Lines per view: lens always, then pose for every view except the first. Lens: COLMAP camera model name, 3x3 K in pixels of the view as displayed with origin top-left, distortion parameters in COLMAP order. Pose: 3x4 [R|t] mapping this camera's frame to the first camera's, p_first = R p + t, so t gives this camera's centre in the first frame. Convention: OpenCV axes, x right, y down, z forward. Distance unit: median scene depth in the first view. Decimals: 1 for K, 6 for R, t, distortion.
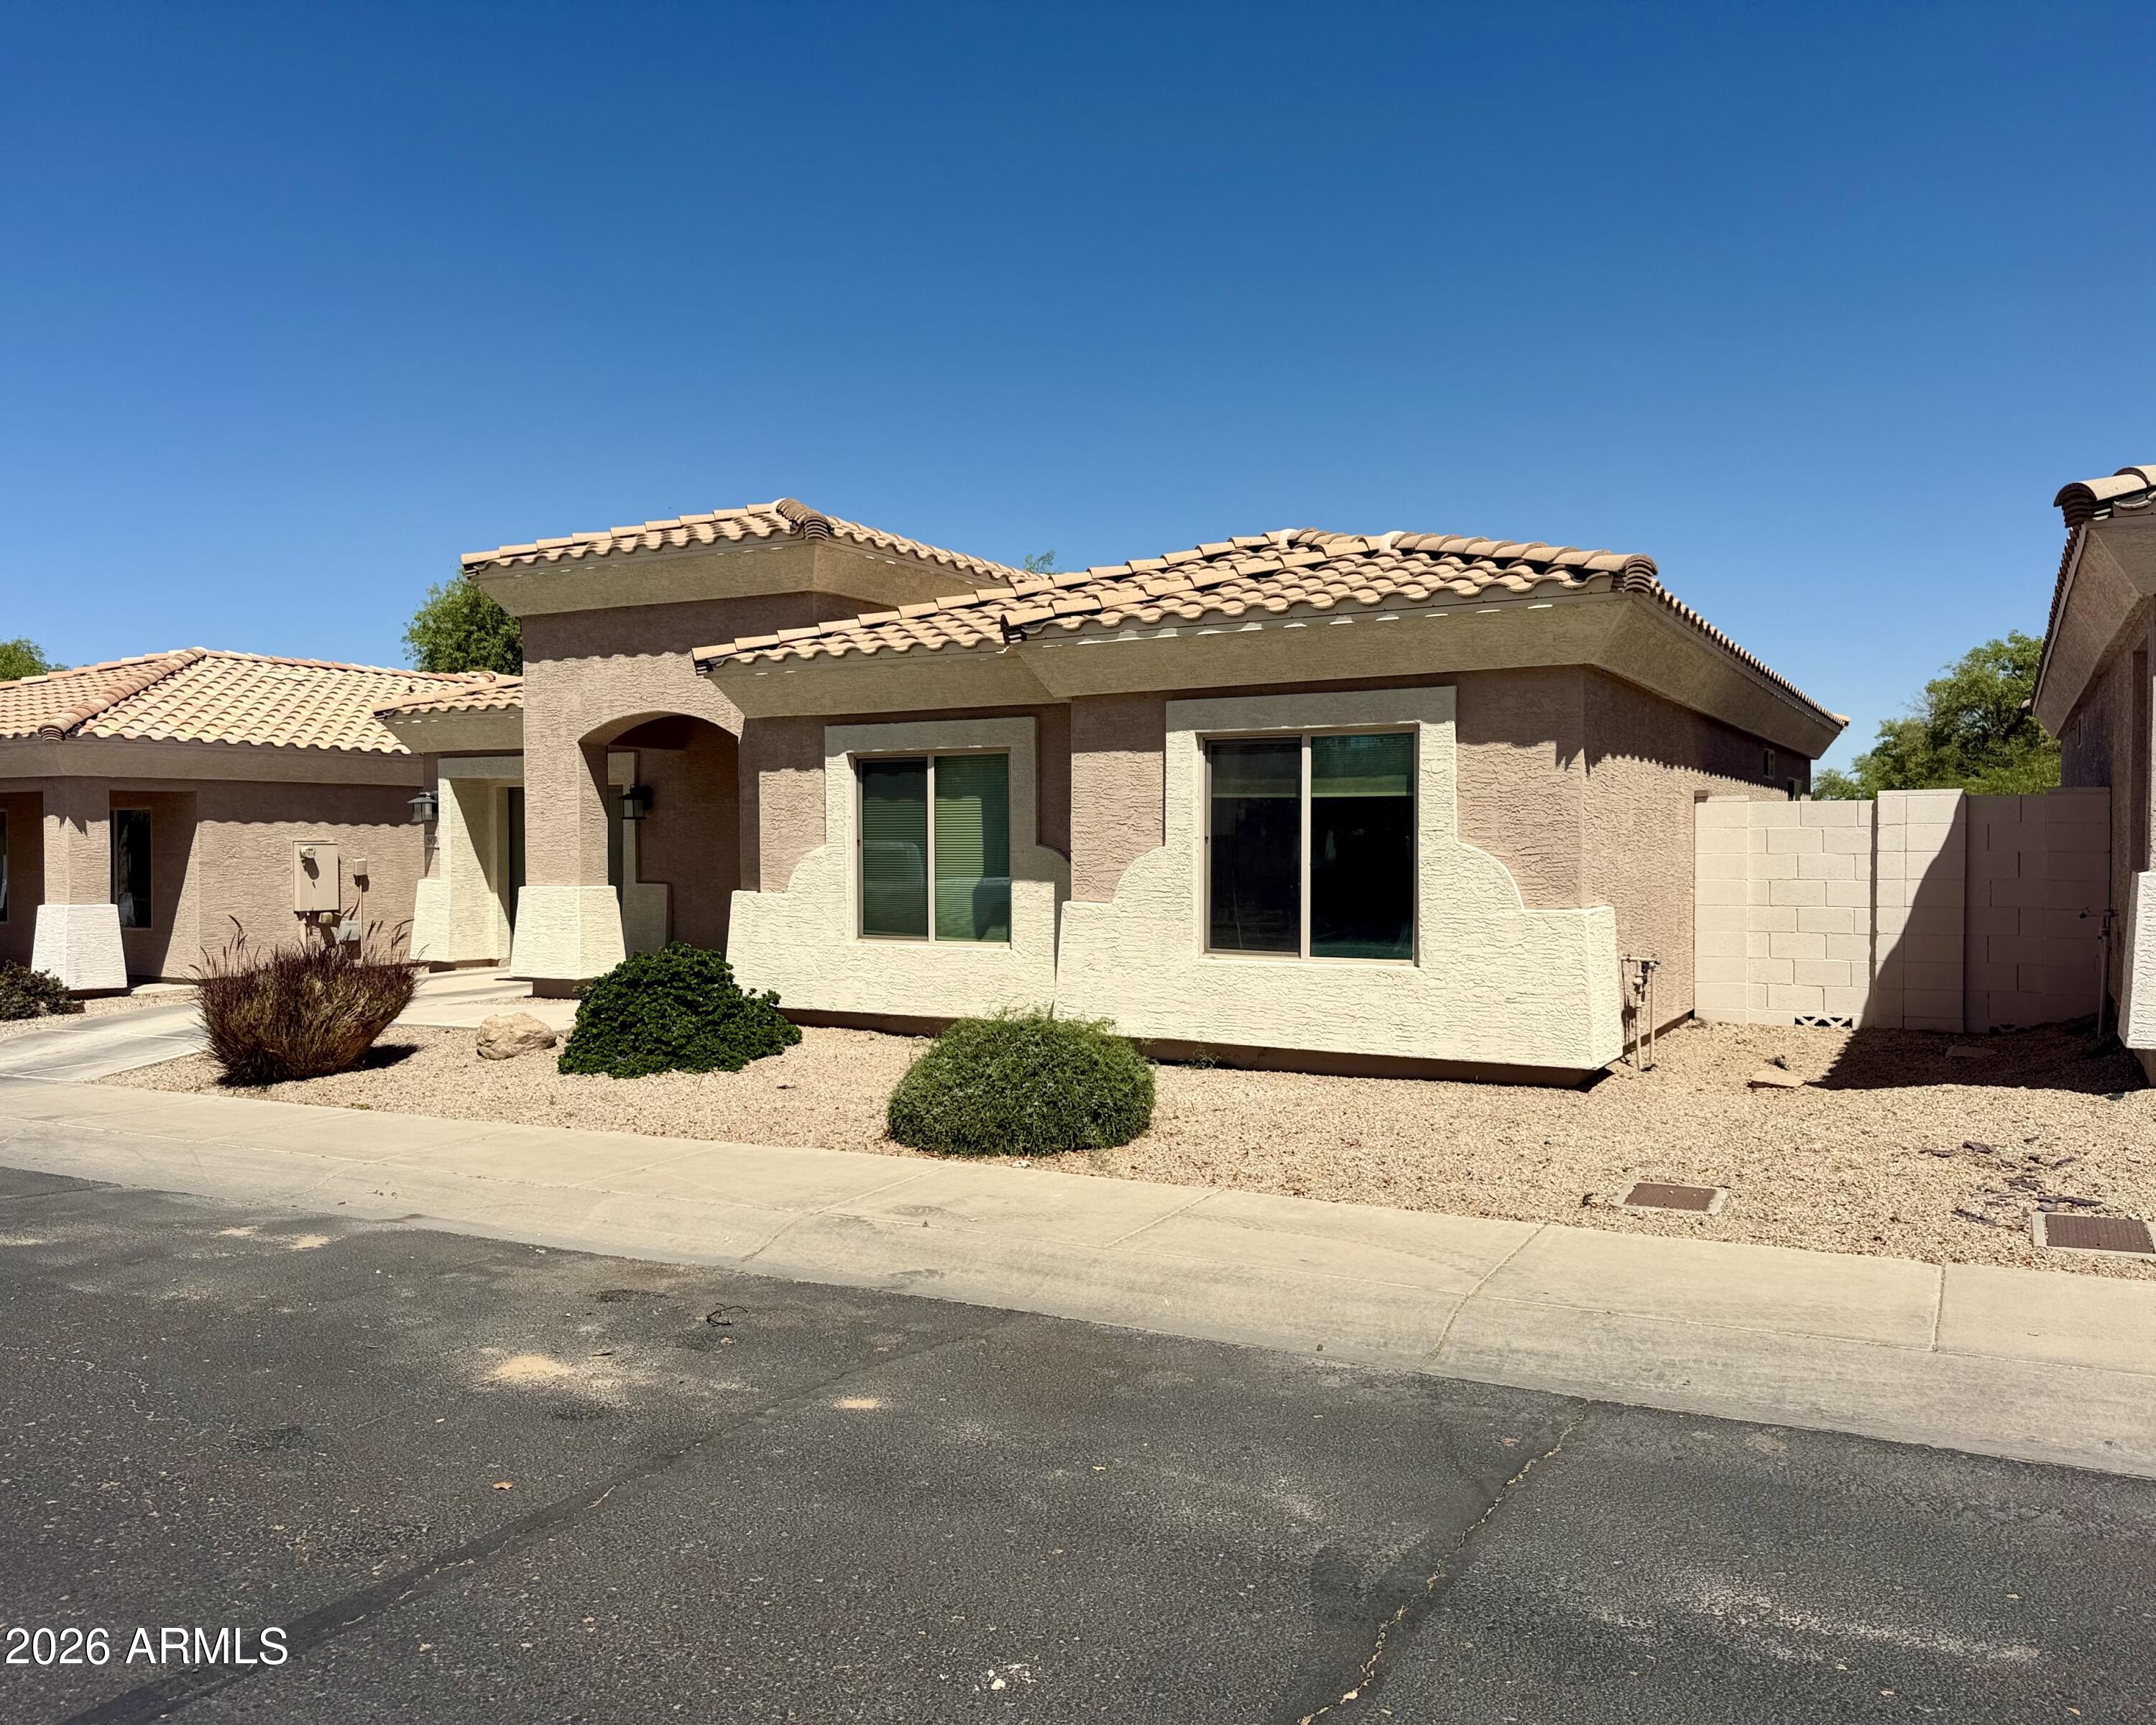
lens RADIAL K [[1618.7, 0, 1084.3], [0, 1618.7, 860.1], [0, 0, 1]] dist [0.156008, -0.358842]
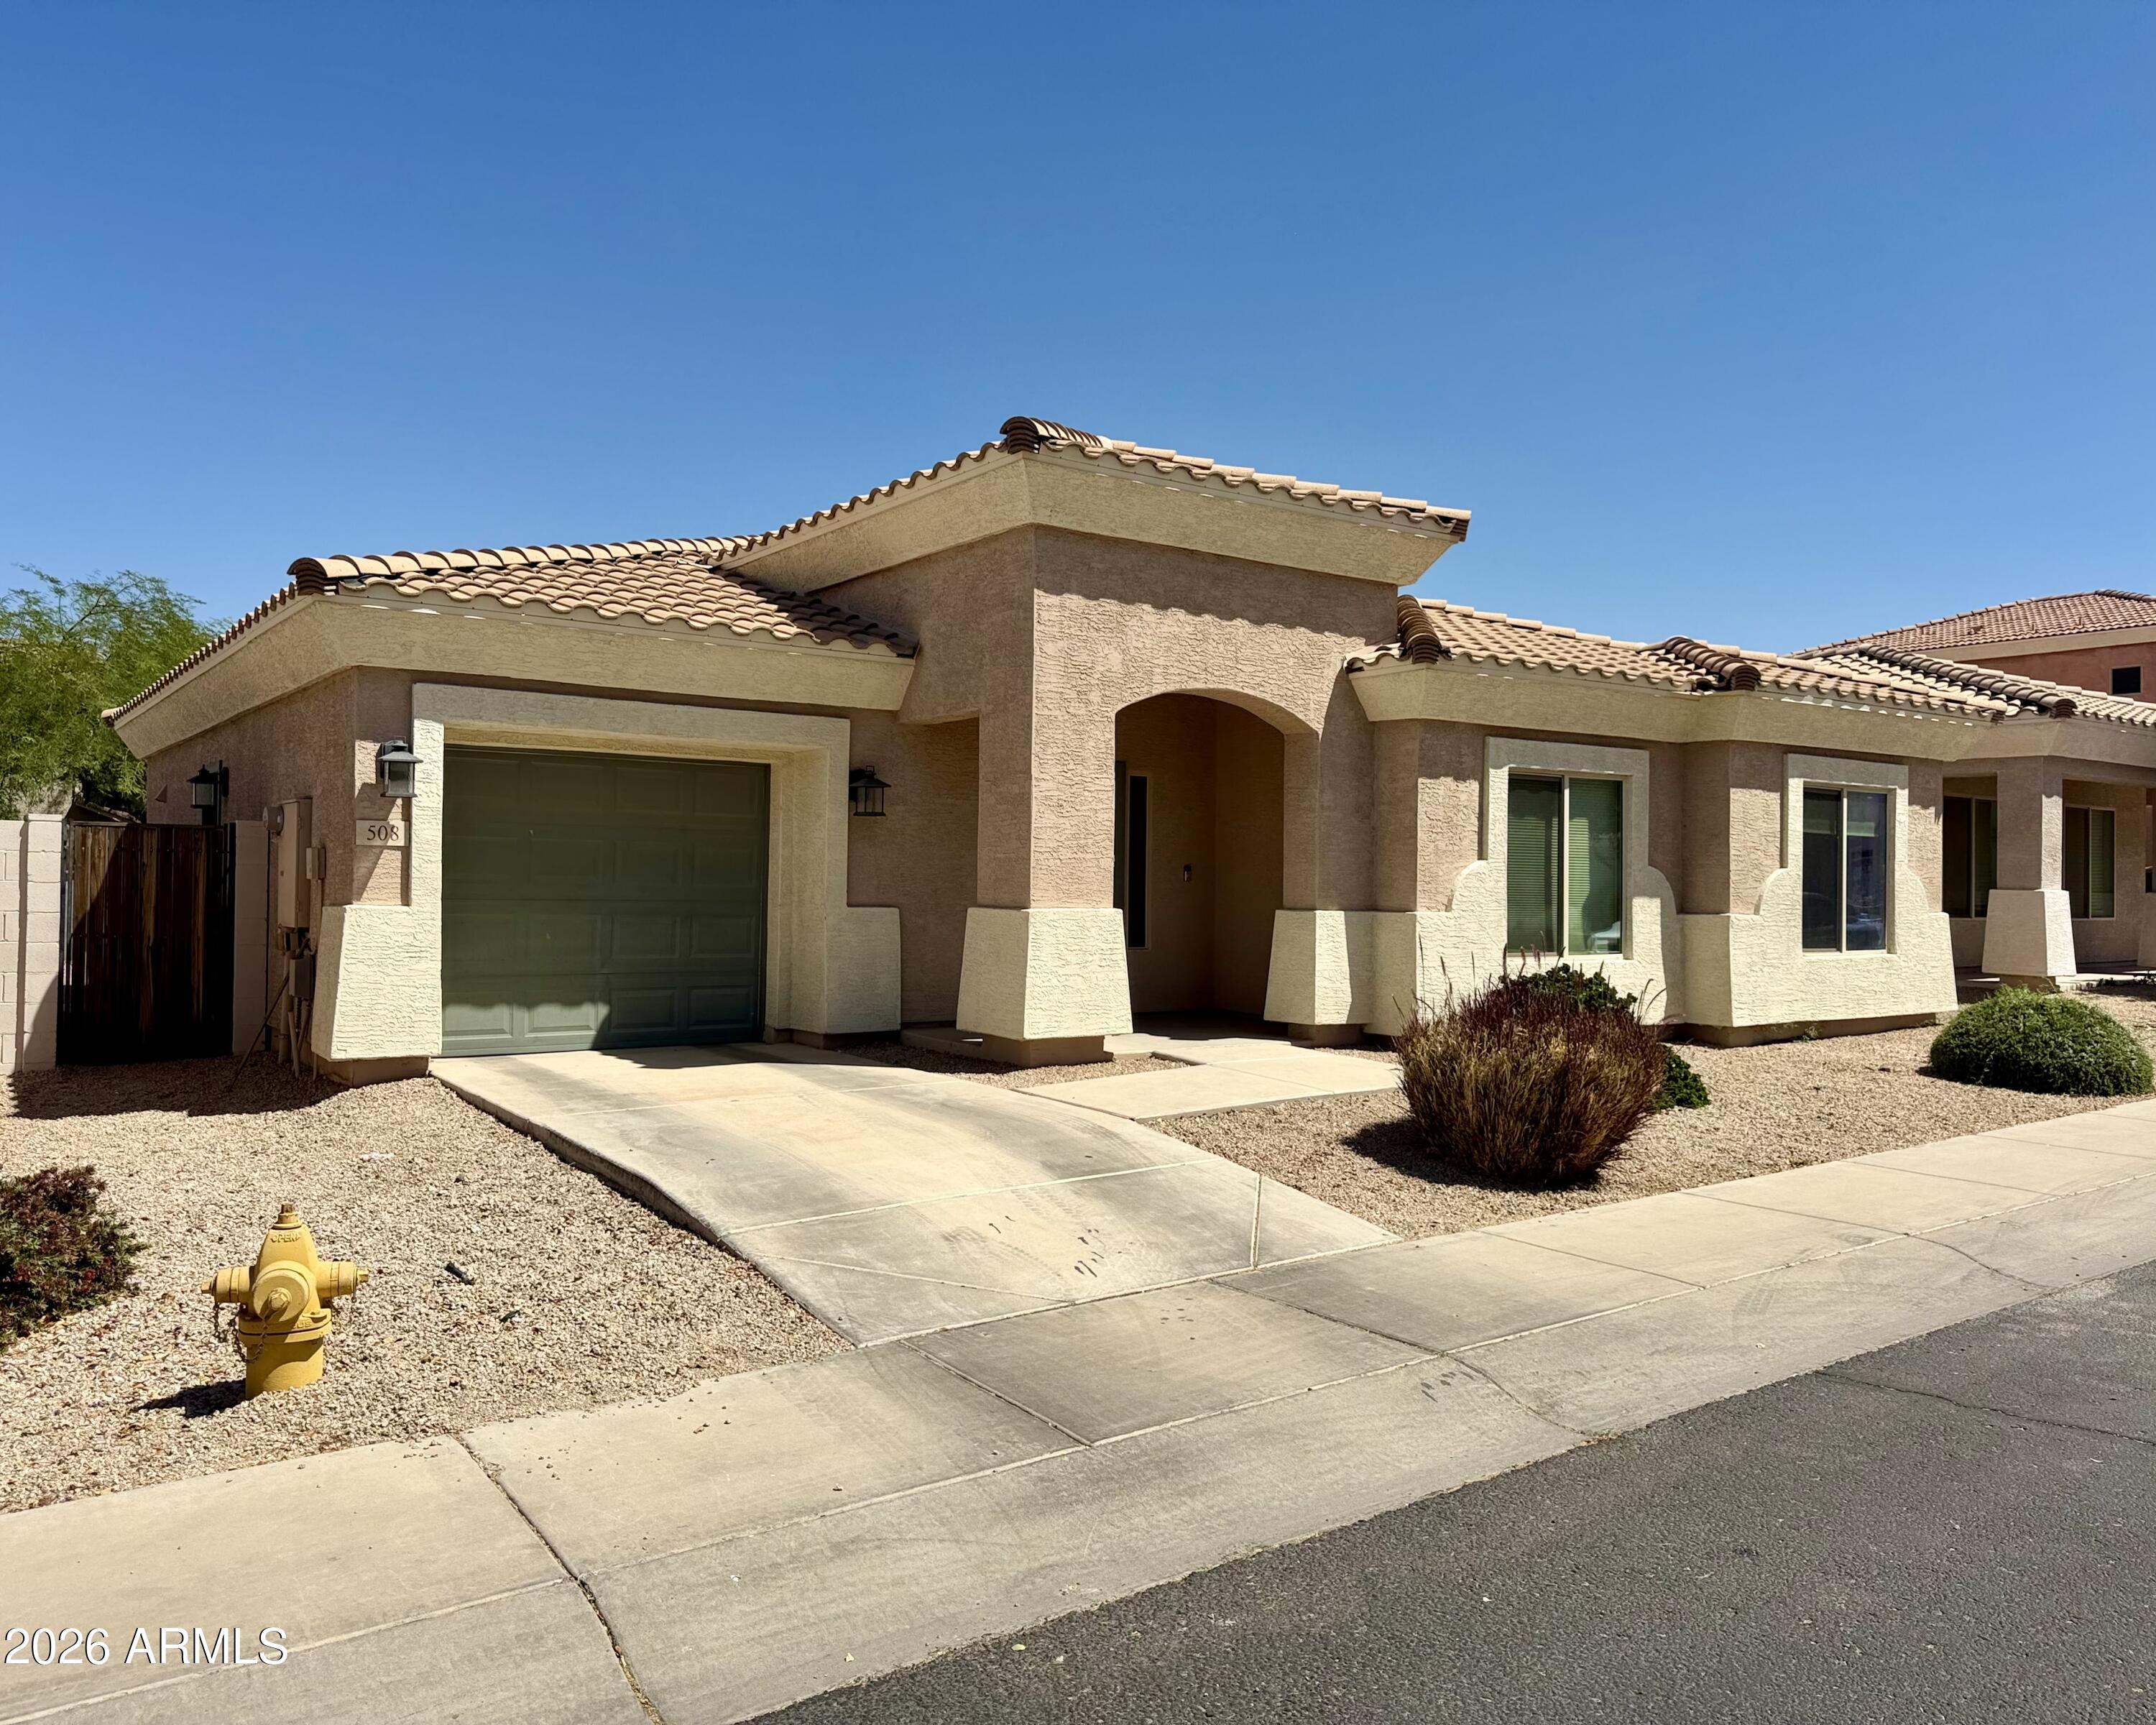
lens RADIAL K [[1618.7, 0, 1084.3], [0, 1618.7, 860.1], [0, 0, 1]] dist [0.156008, -0.358842]
pose [[0.418548, 0.021769, 0.907934, -1.223162], [-0.001522, 0.999728, -0.023268, 0.014220], [-0.908193, 0.008357, 0.418467, 0.879358]]
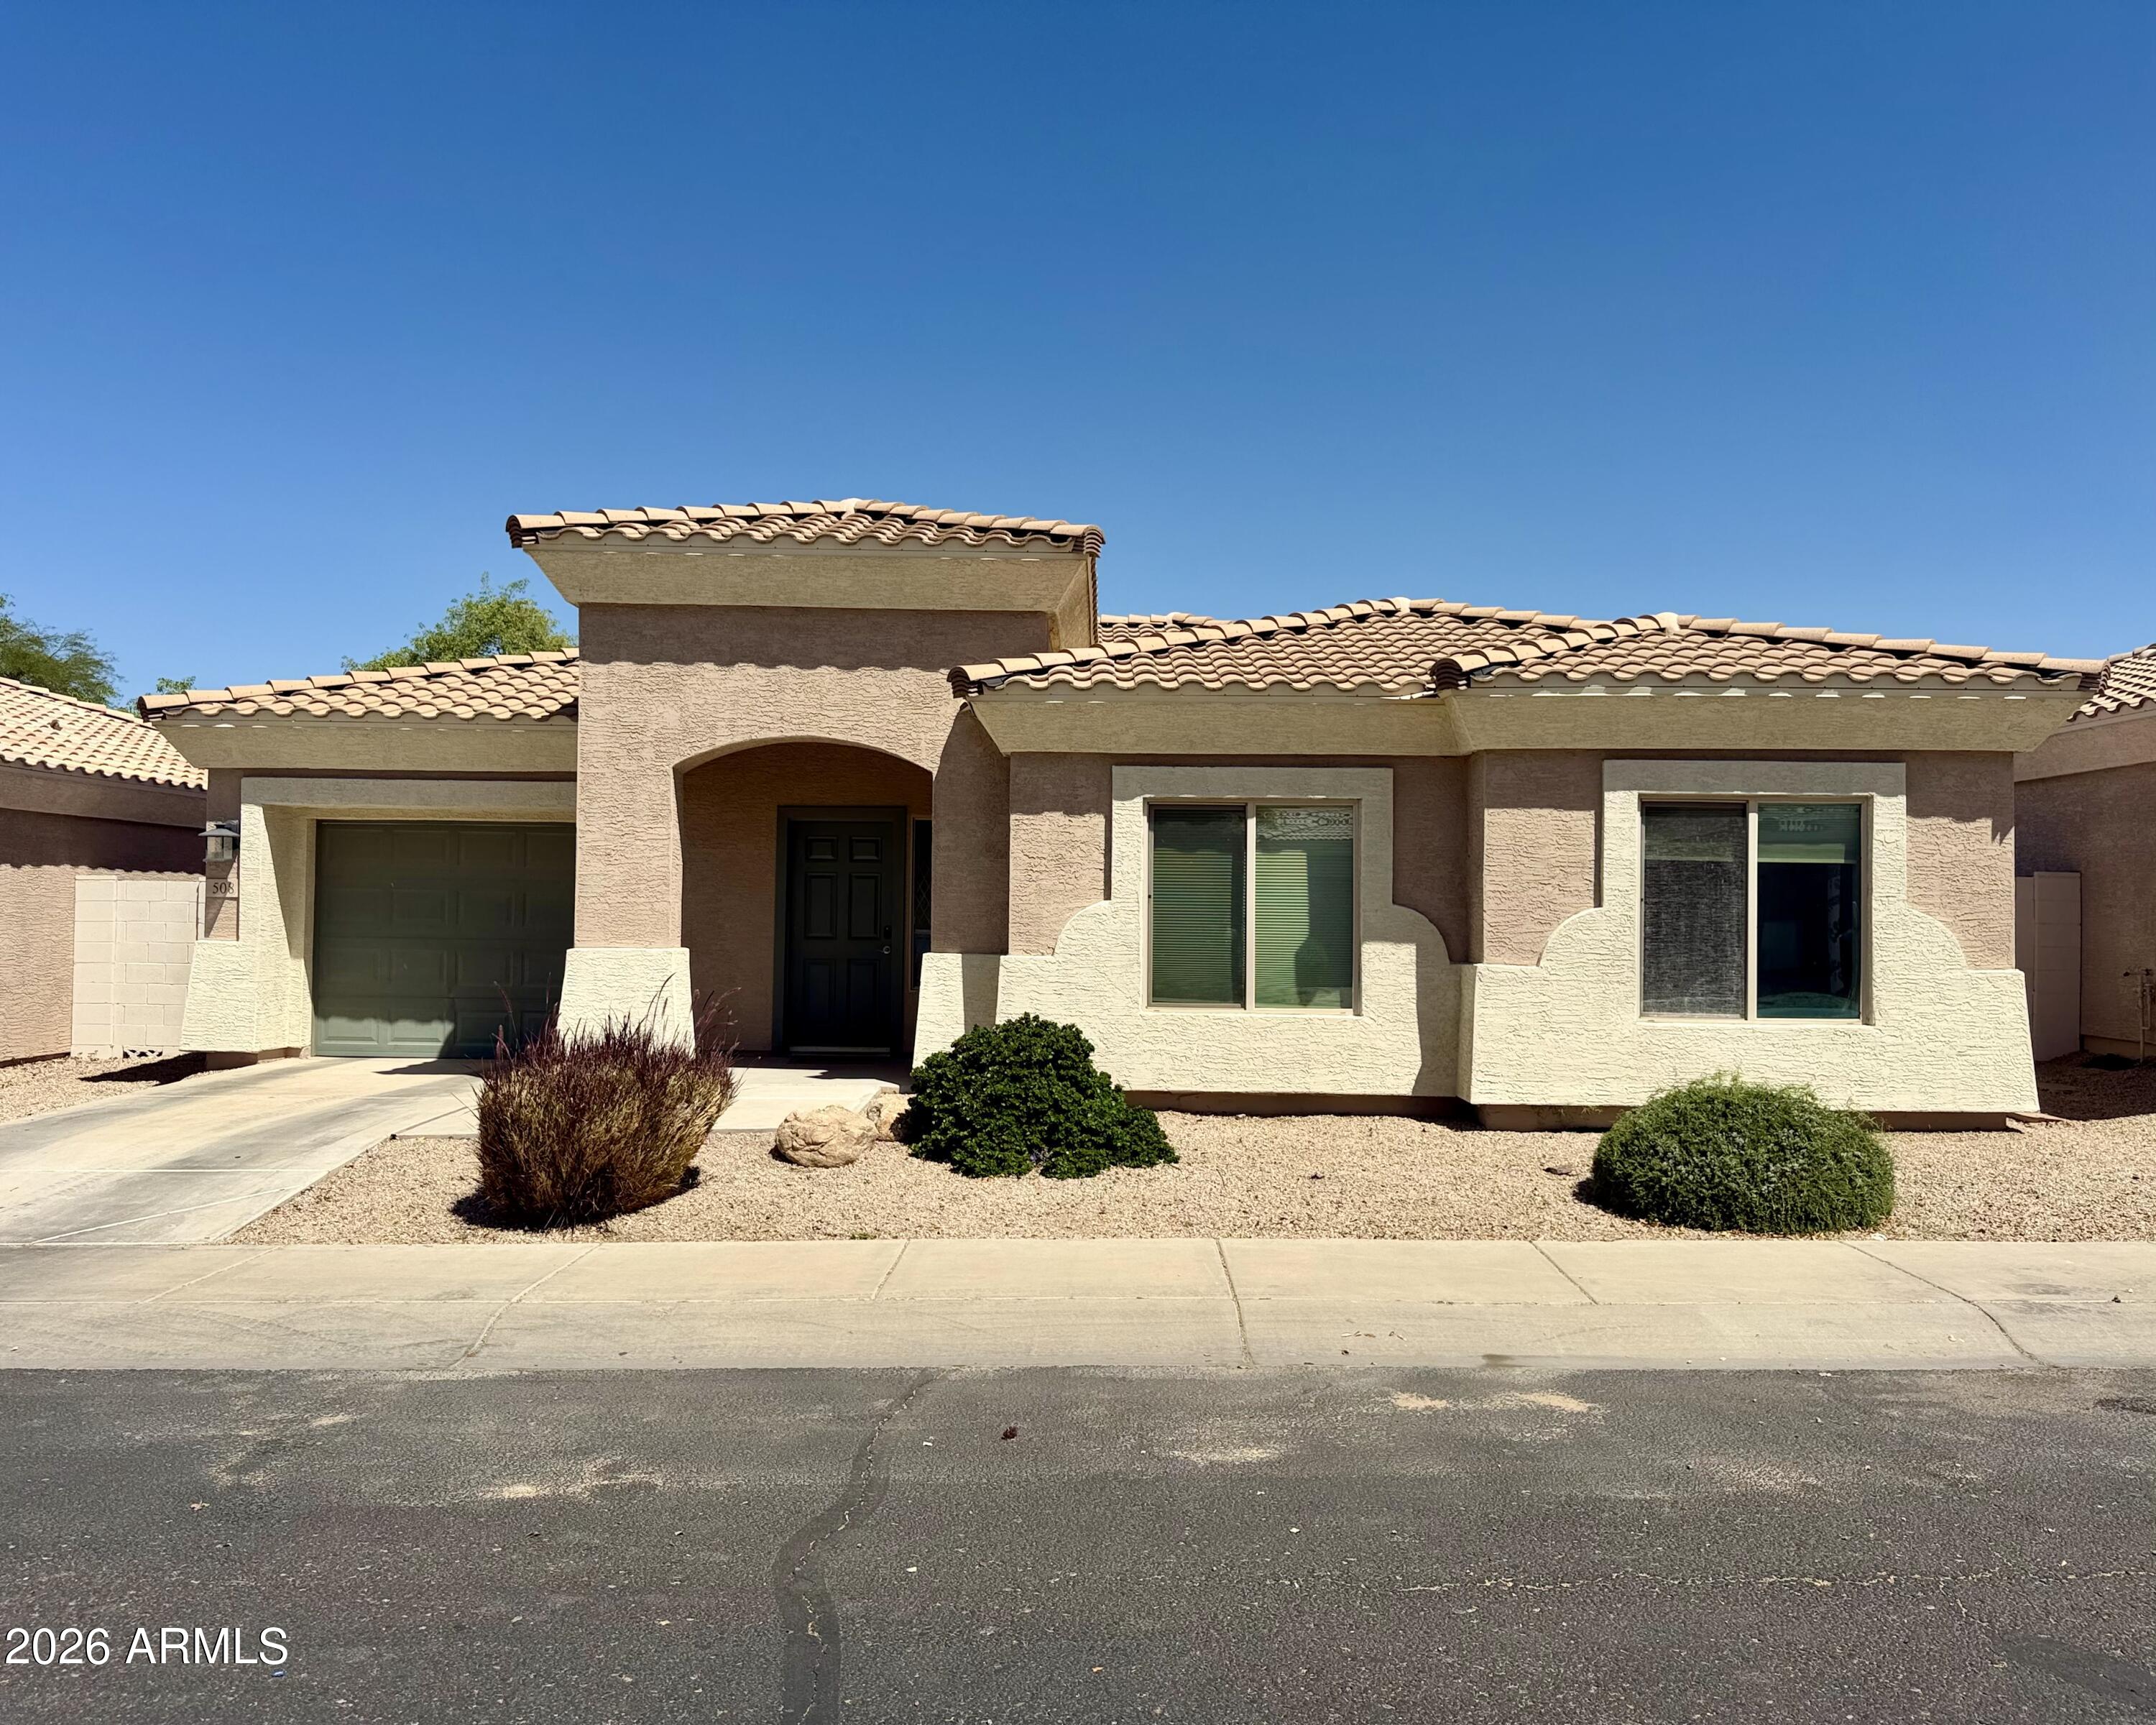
lens RADIAL K [[1618.7, 0, 1084.3], [0, 1618.7, 860.1], [0, 0, 1]] dist [0.156008, -0.358842]
pose [[0.876790, 0.029688, 0.479957, -0.640563], [-0.008409, 0.998886, -0.046425, 0.010427], [-0.480801, 0.036669, 0.876063, 0.258554]]
